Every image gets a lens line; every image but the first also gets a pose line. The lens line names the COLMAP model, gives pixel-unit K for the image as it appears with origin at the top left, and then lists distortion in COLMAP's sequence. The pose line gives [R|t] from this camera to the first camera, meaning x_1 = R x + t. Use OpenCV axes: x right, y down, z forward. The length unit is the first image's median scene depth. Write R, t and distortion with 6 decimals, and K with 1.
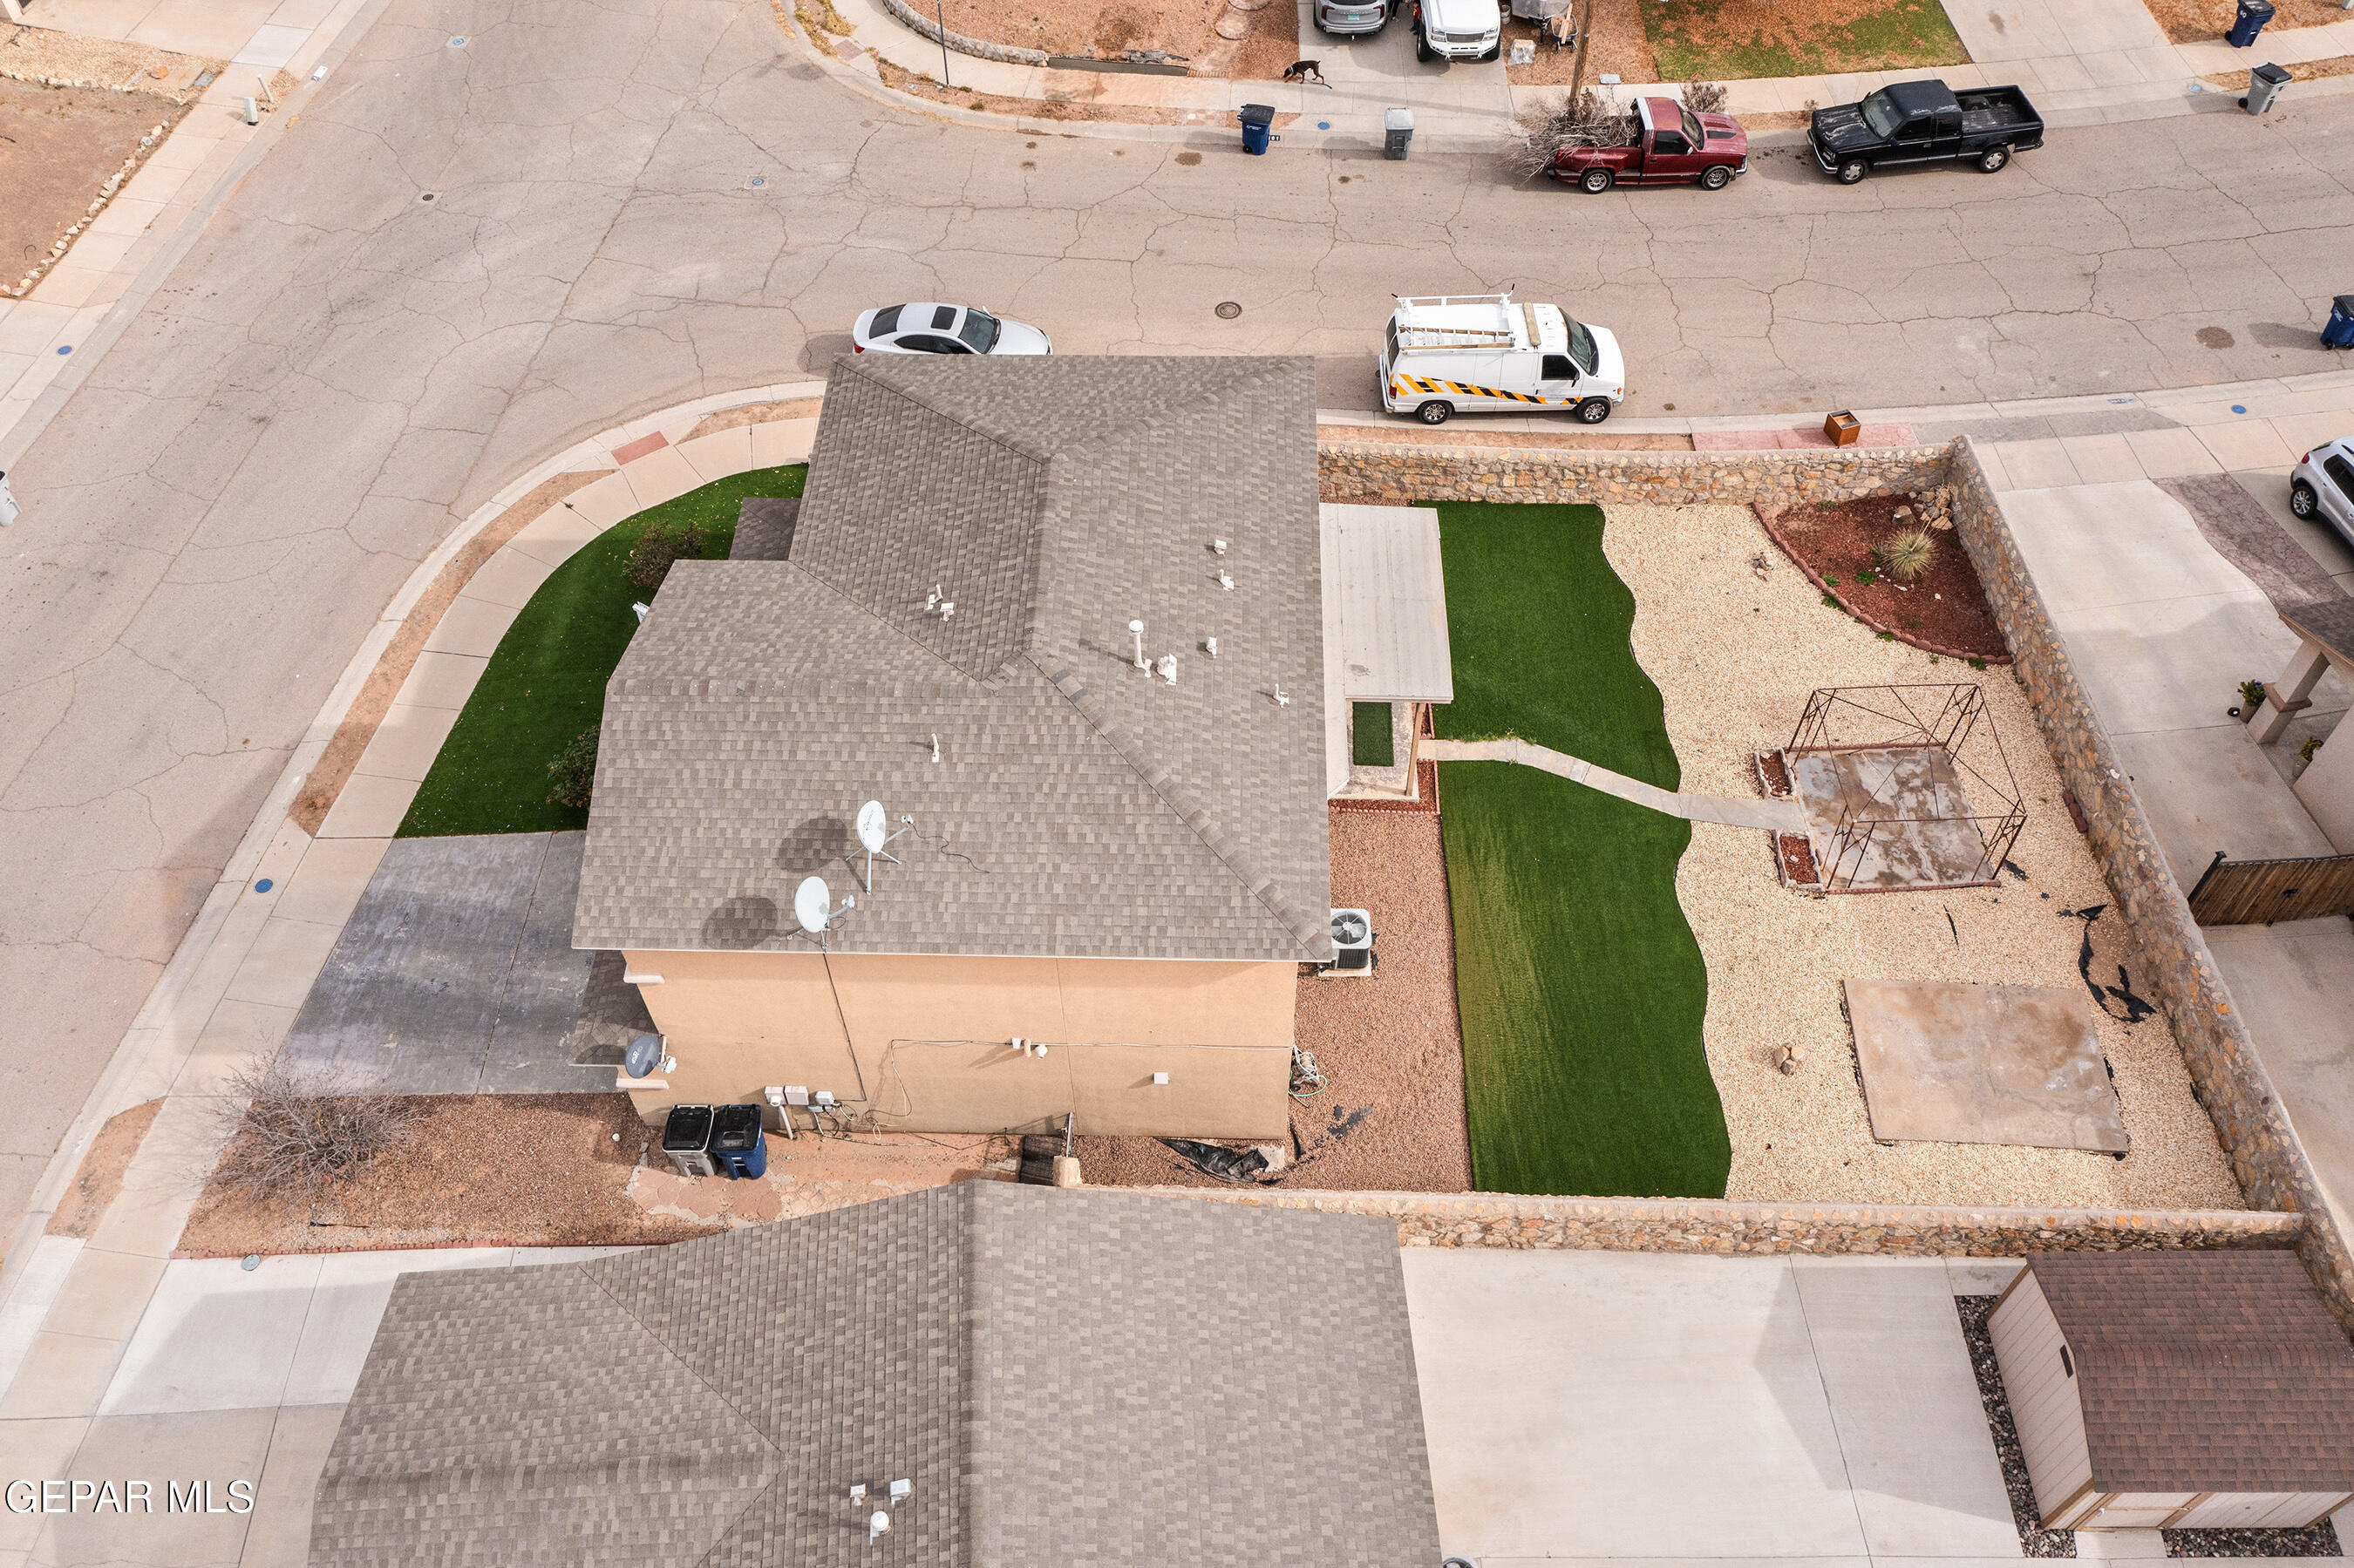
lens RADIAL K [[1846.1, 0, 1180.0], [0, 1846.1, 776.4], [0, 0, 1]] dist [-0.004333, 0.001205]
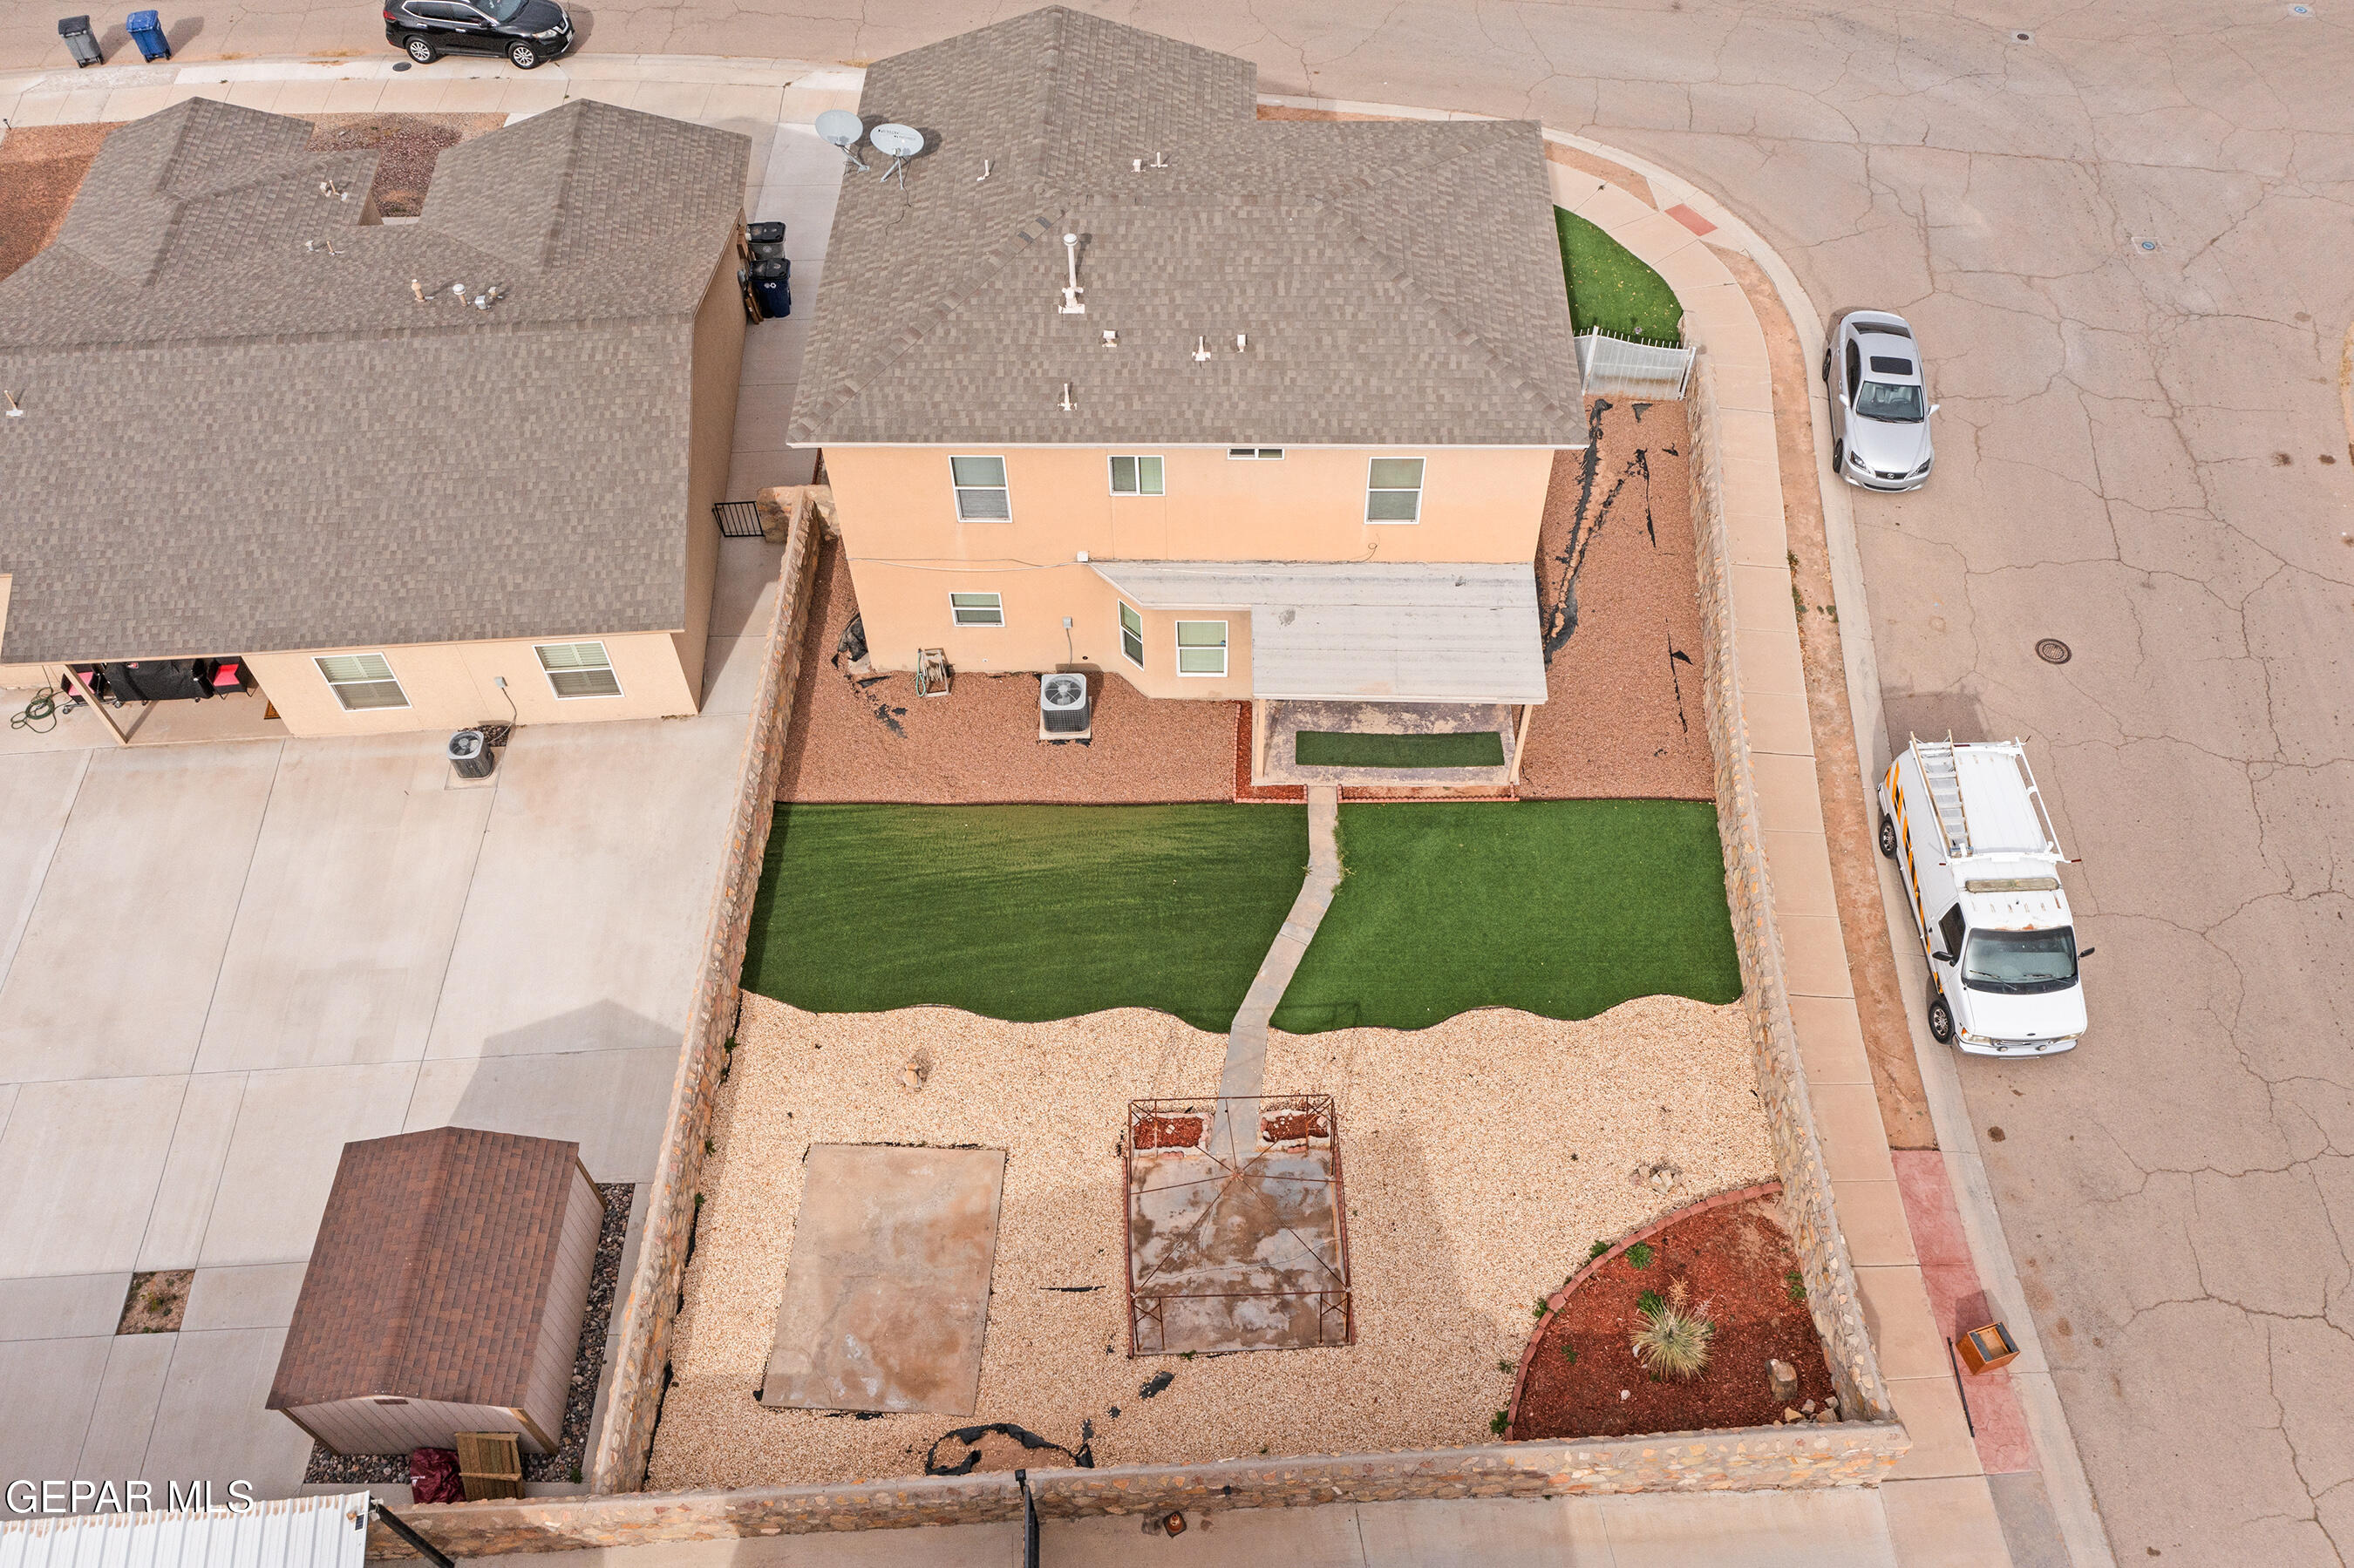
lens RADIAL K [[1846.1, 0, 1188.0], [0, 1846.1, 787.3], [0, 0, 1]] dist [-0.004333, 0.001205]
pose [[0.005062, 0.812986, -0.582261, 0.686095], [-0.776742, 0.369913, 0.509741, -0.446988], [0.629798, 0.449686, 0.633353, 0.379840]]
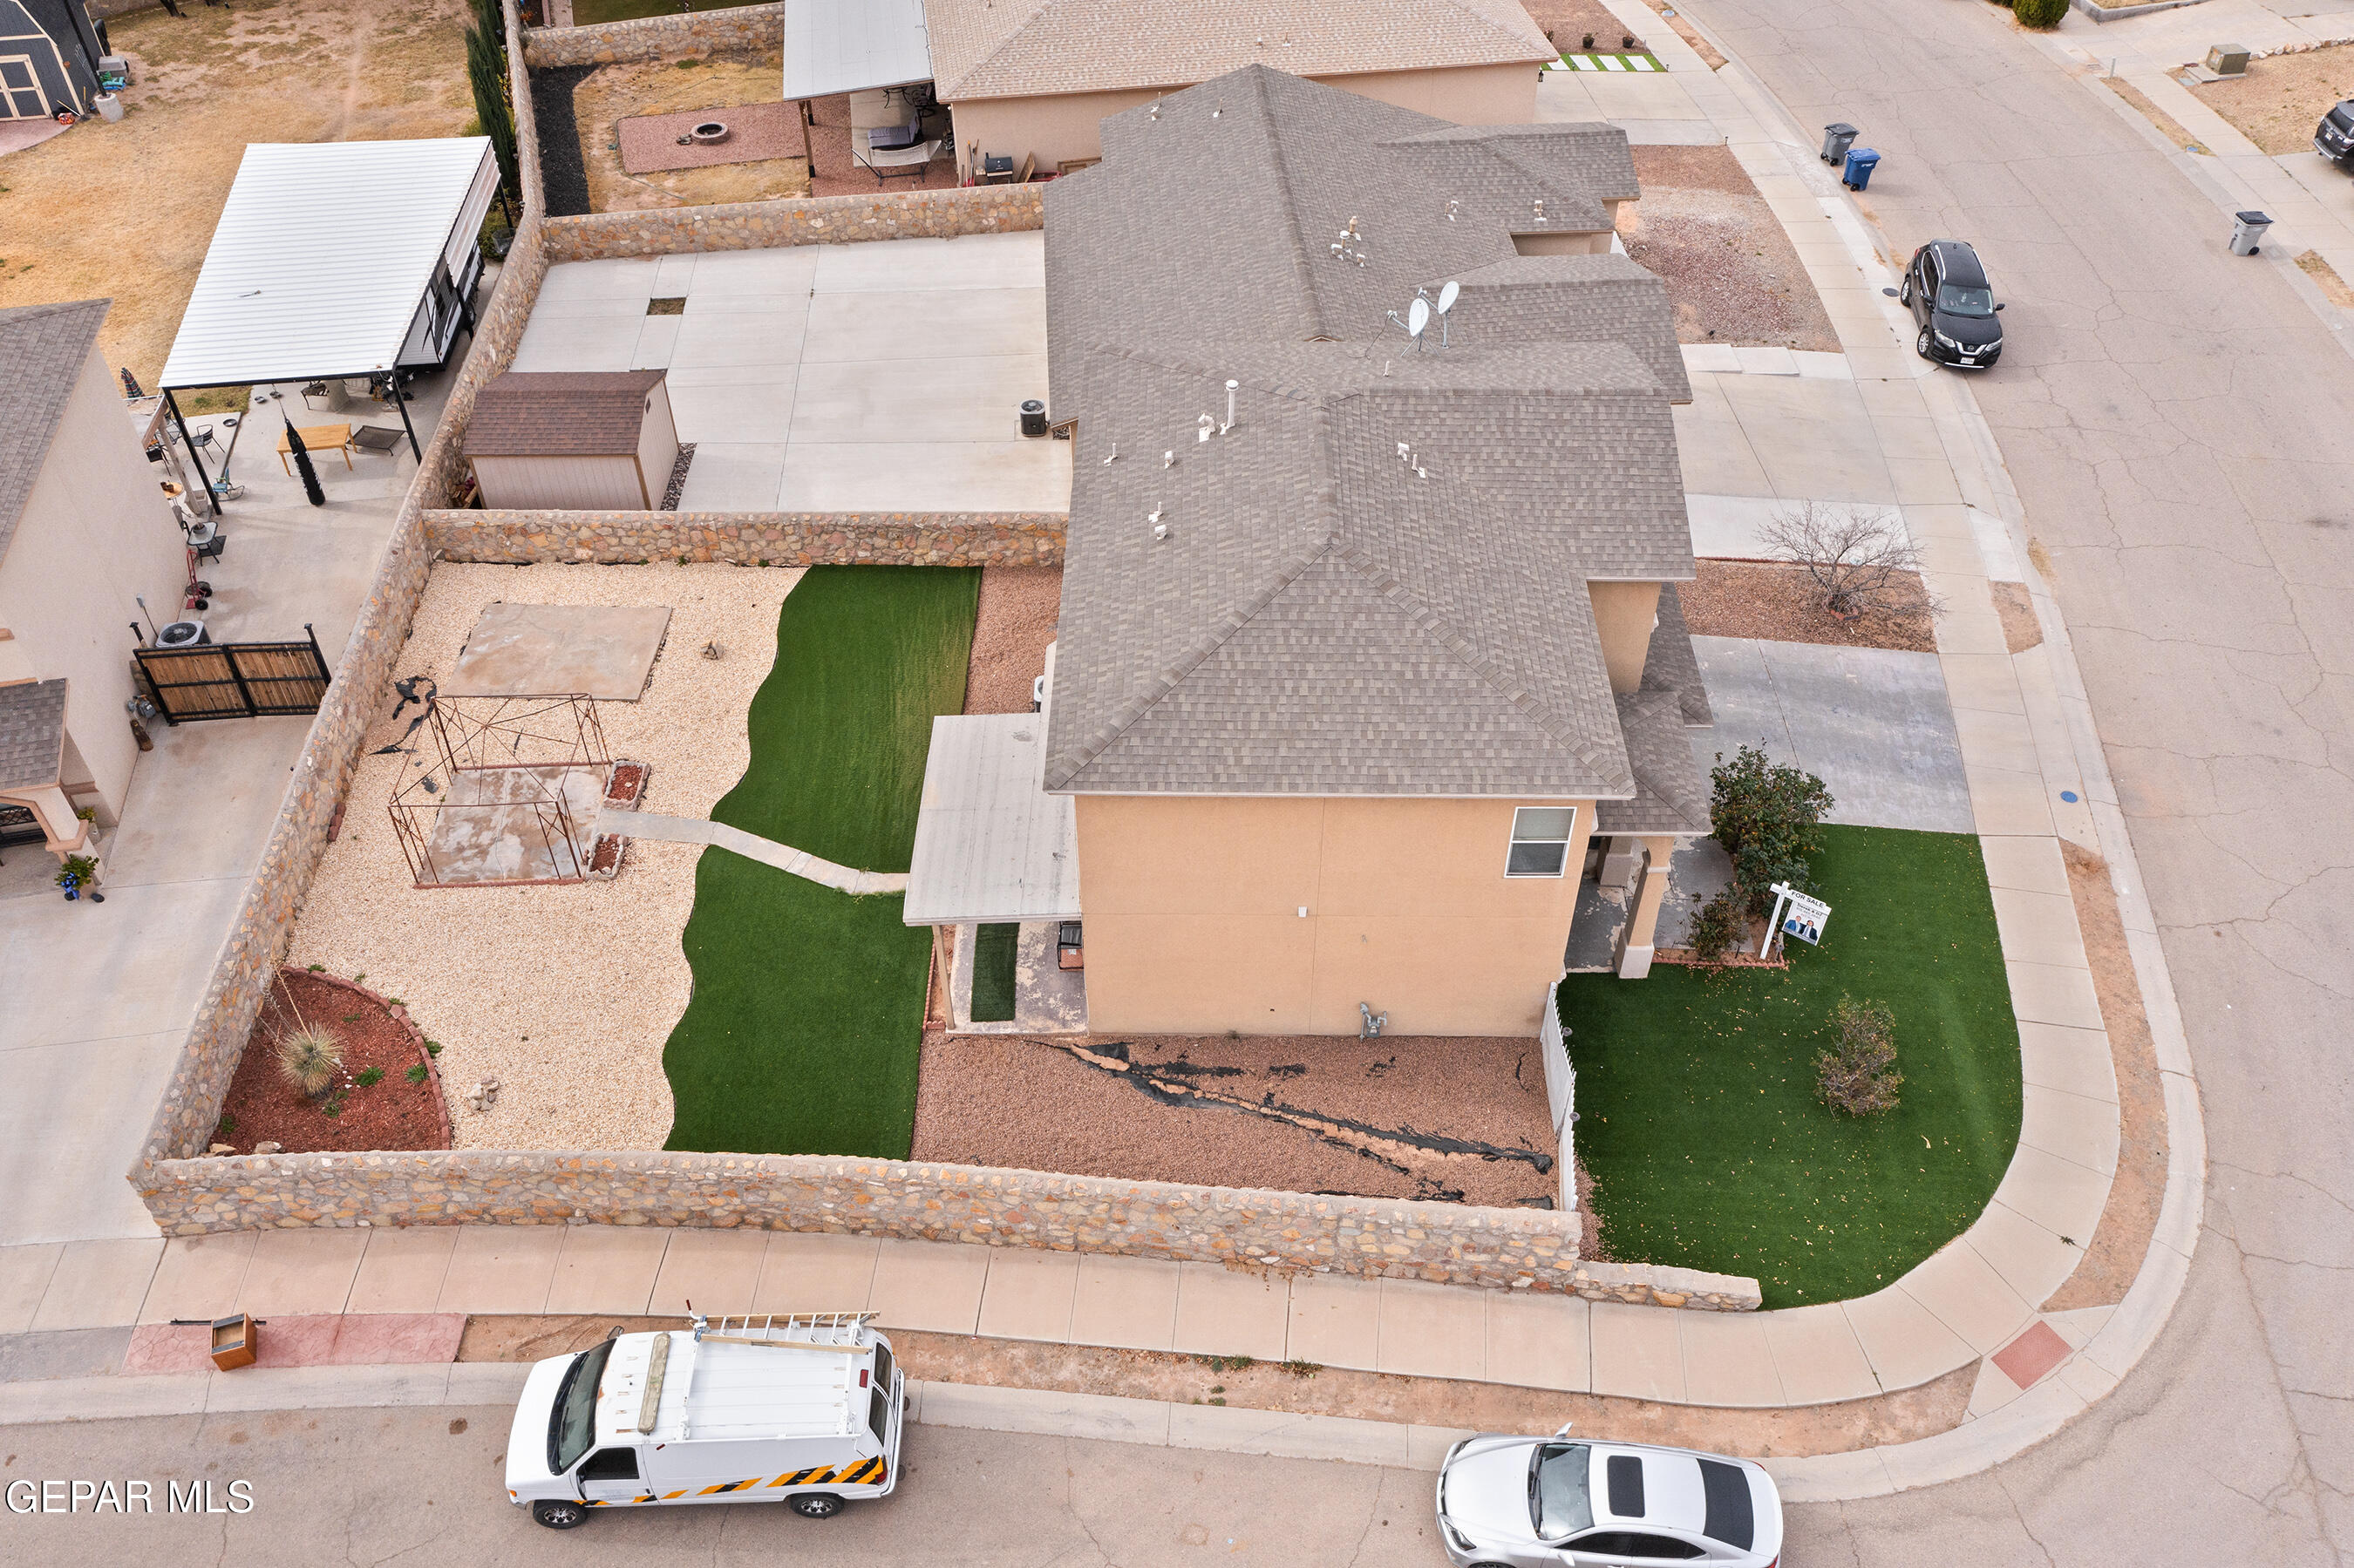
lens RADIAL K [[1866.6, 0, 1172.8], [0, 1866.6, 783.6], [0, 0, 1]] dist [-0.003424, -0.001545]
pose [[-0.999747, 0.021561, 0.006485, 0.009565], [0.004464, -0.092489, 0.995704, -1.007055], [0.022068, 0.995480, 0.092369, 0.883238]]
